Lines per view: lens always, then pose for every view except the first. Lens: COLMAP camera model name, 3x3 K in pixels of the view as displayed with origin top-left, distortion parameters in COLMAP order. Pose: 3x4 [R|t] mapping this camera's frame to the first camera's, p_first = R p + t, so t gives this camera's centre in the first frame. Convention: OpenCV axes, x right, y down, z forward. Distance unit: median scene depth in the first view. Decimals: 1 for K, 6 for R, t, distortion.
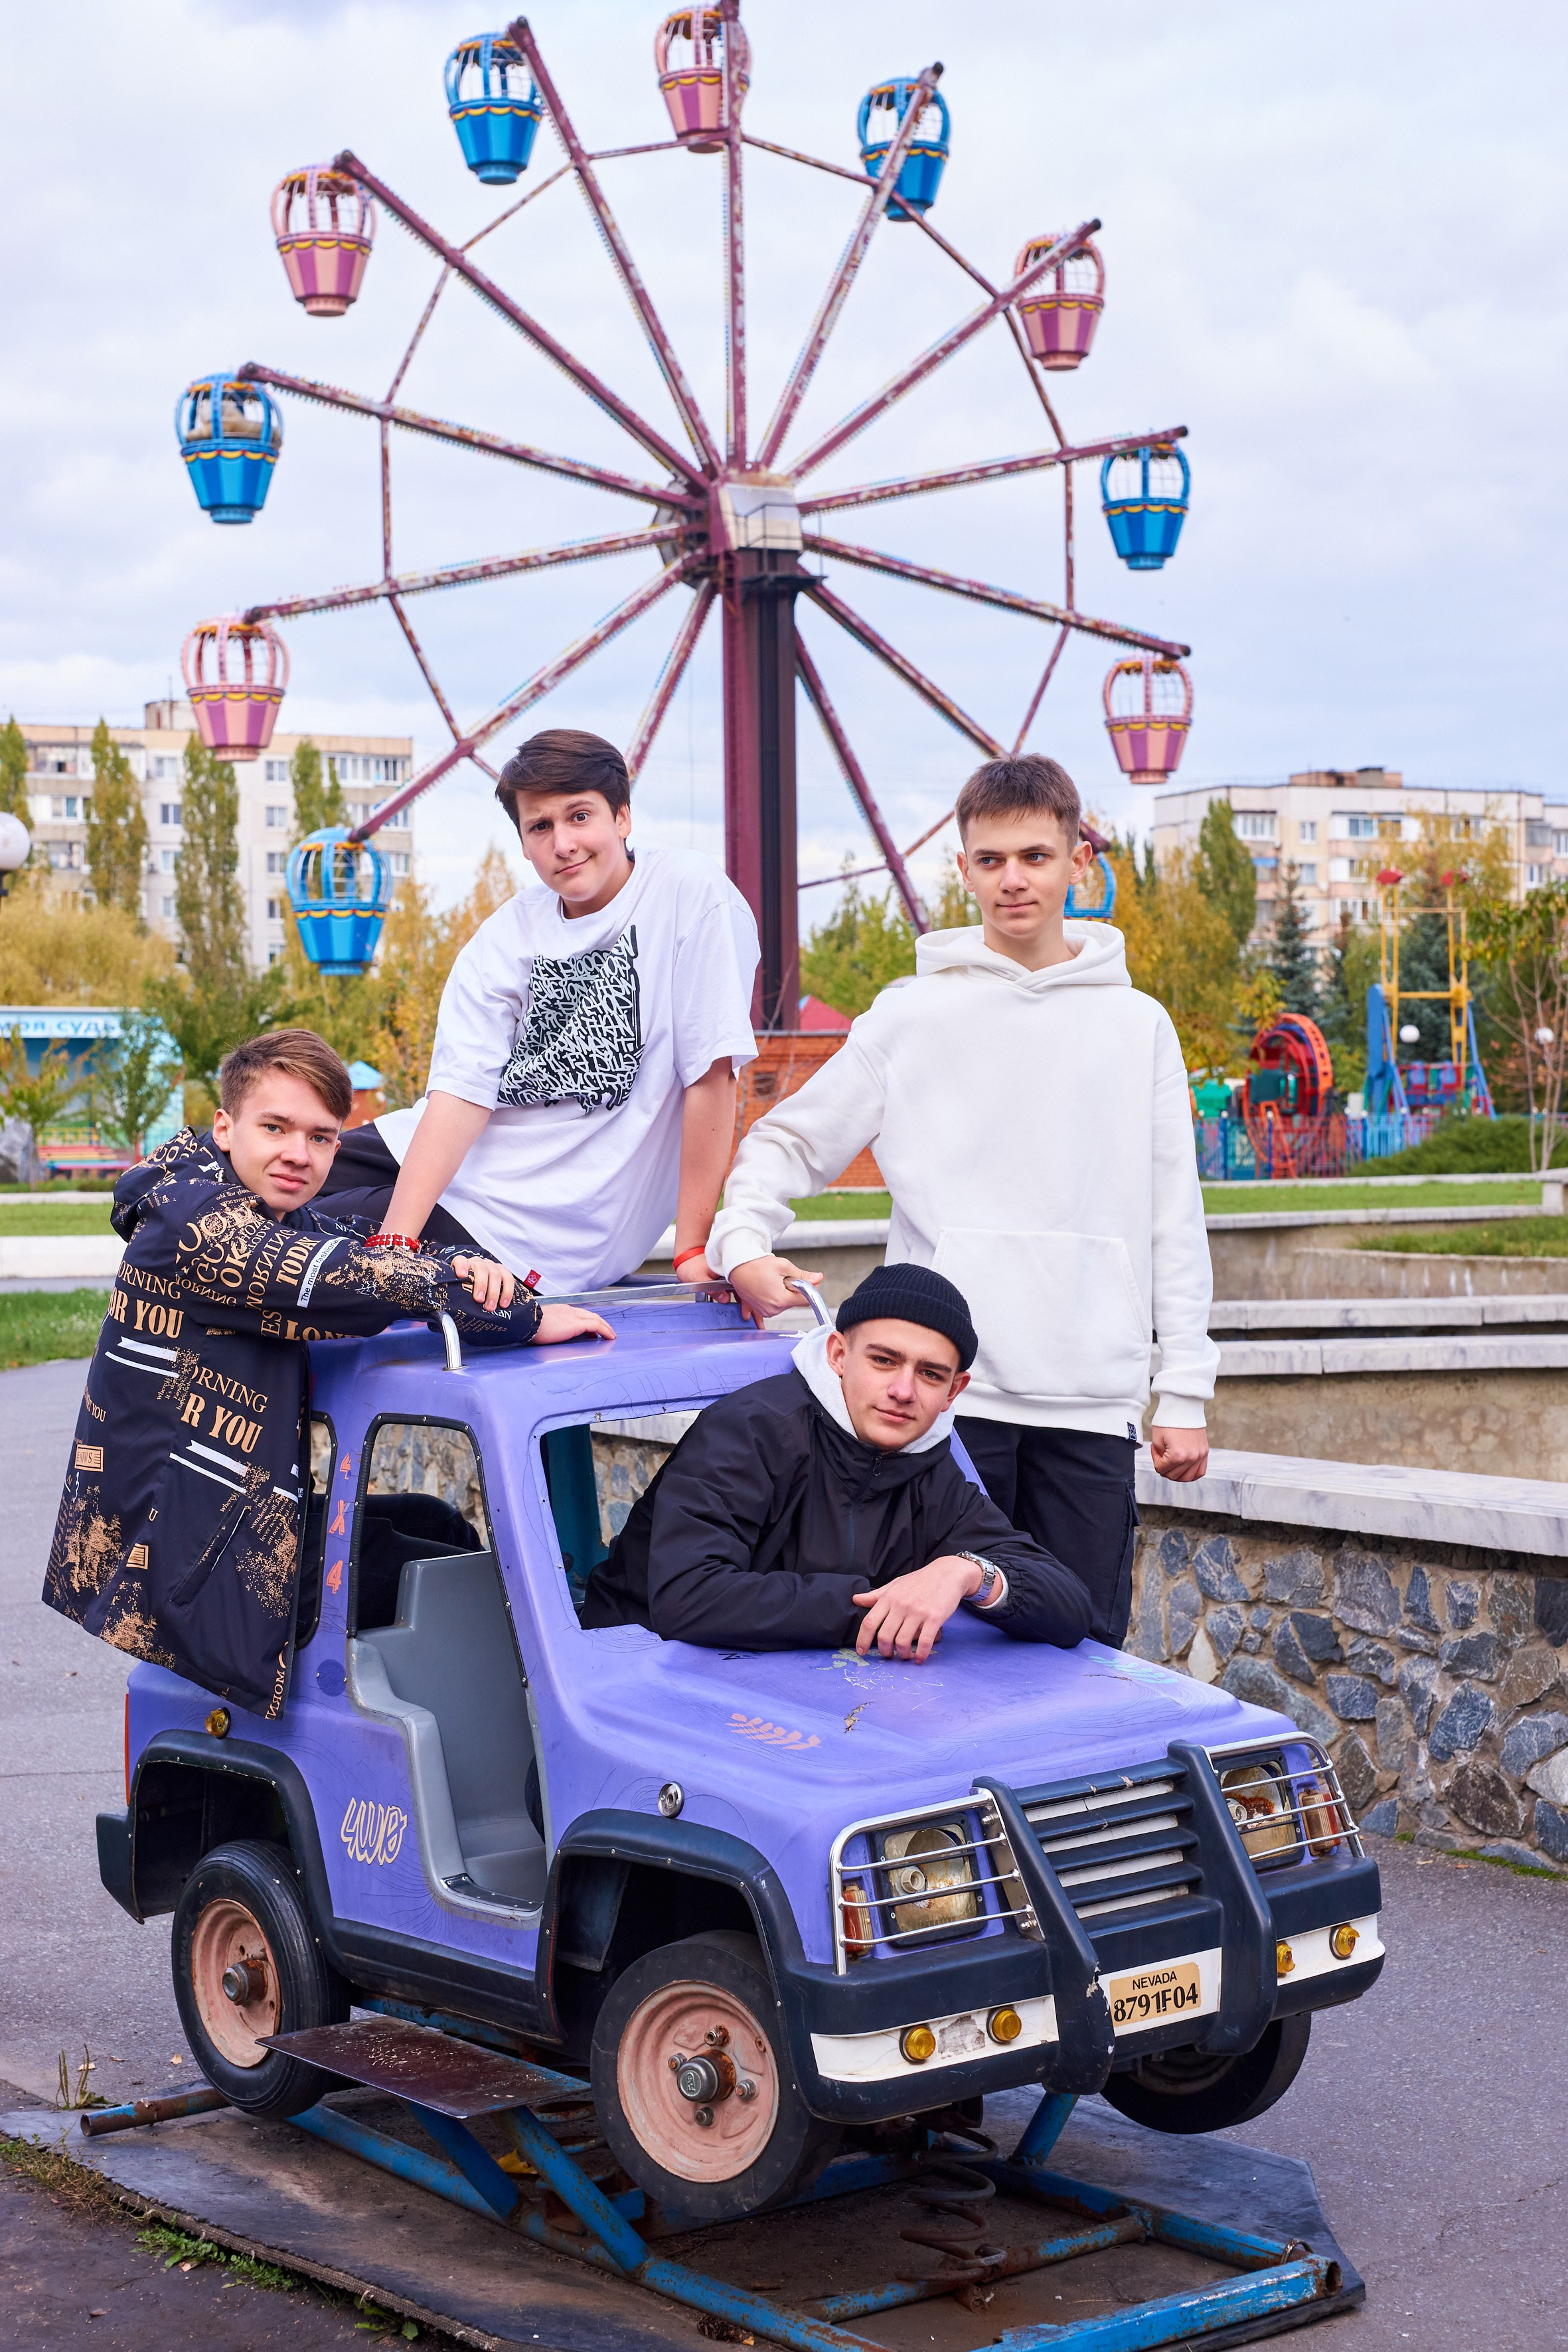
lens RADIAL K [[3626.6, 0, 815.4], [0, 3626.6, 1116.4], [0, 0, 1]] dist [0.105694, 0.035849]
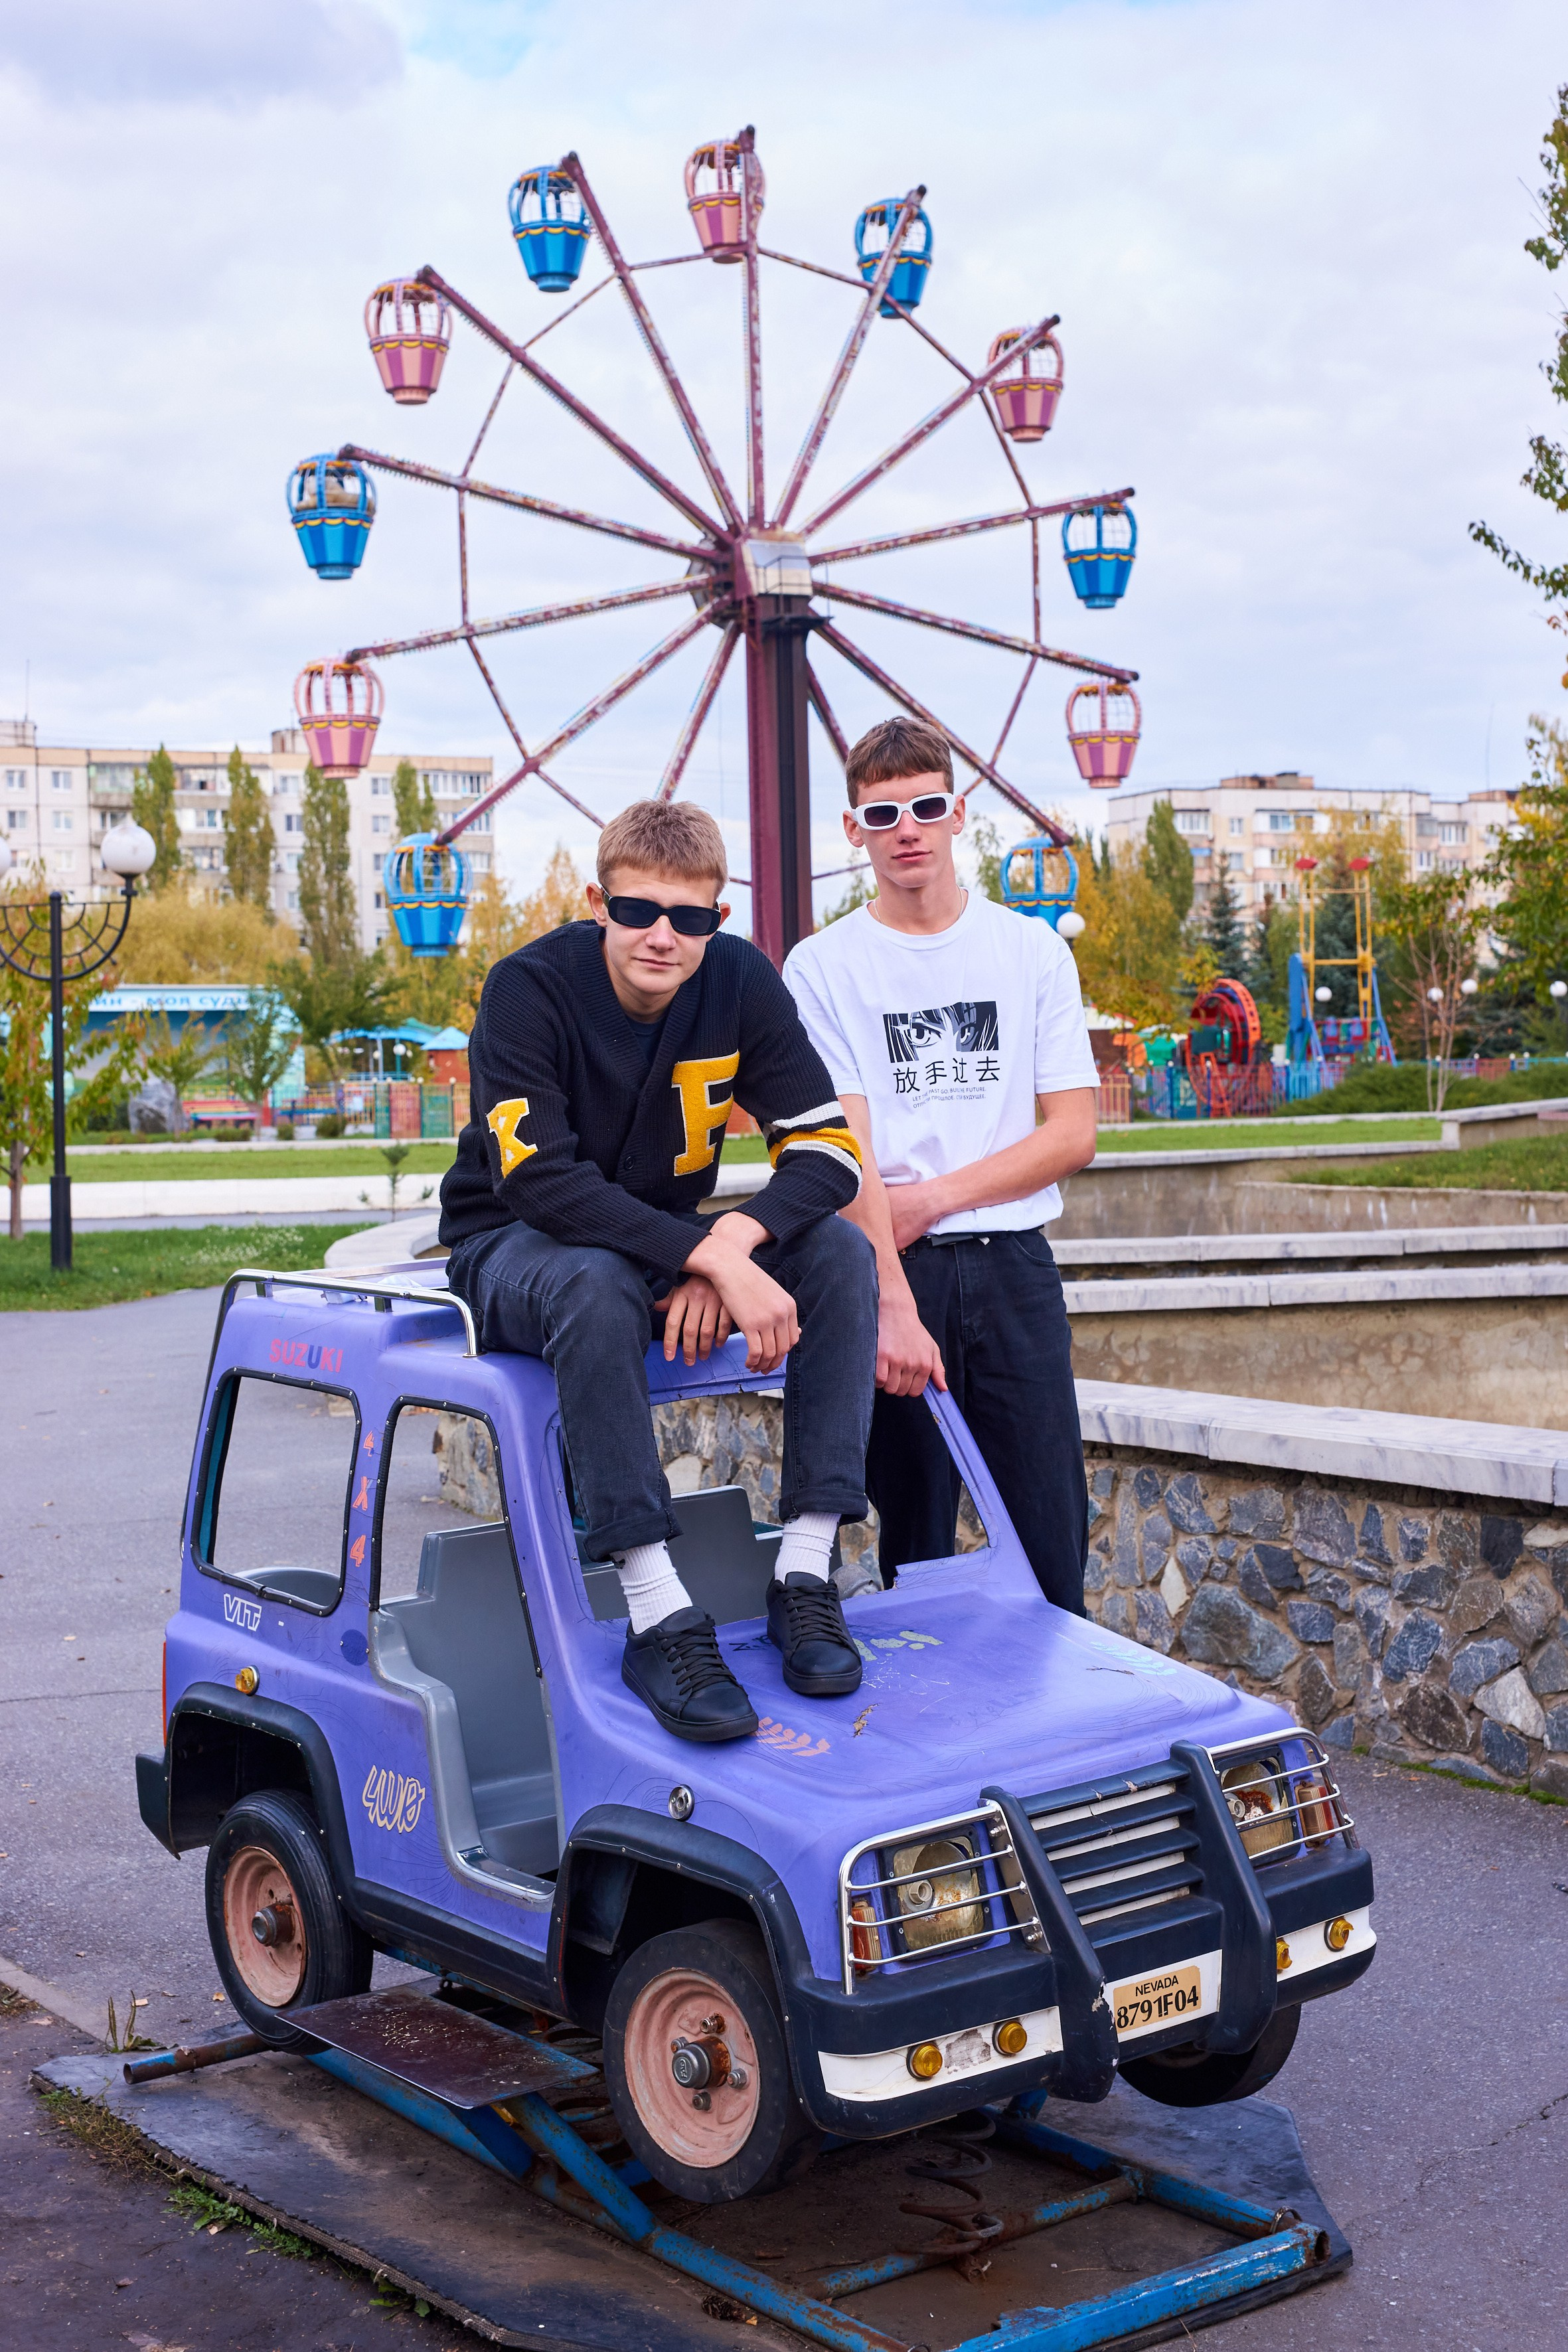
lens RADIAL K [[3567.1, 0, 784.0], [0, 3567.1, 1176.0], [0, 0, 1]] dist [0.062377, 0.019423]
pose [[0.999921, -0.011119, -0.005942, -0.008070], [0.011210, 0.999816, 0.015551, 0.016318], [0.005768, -0.015617, 0.999861, -0.174221]]
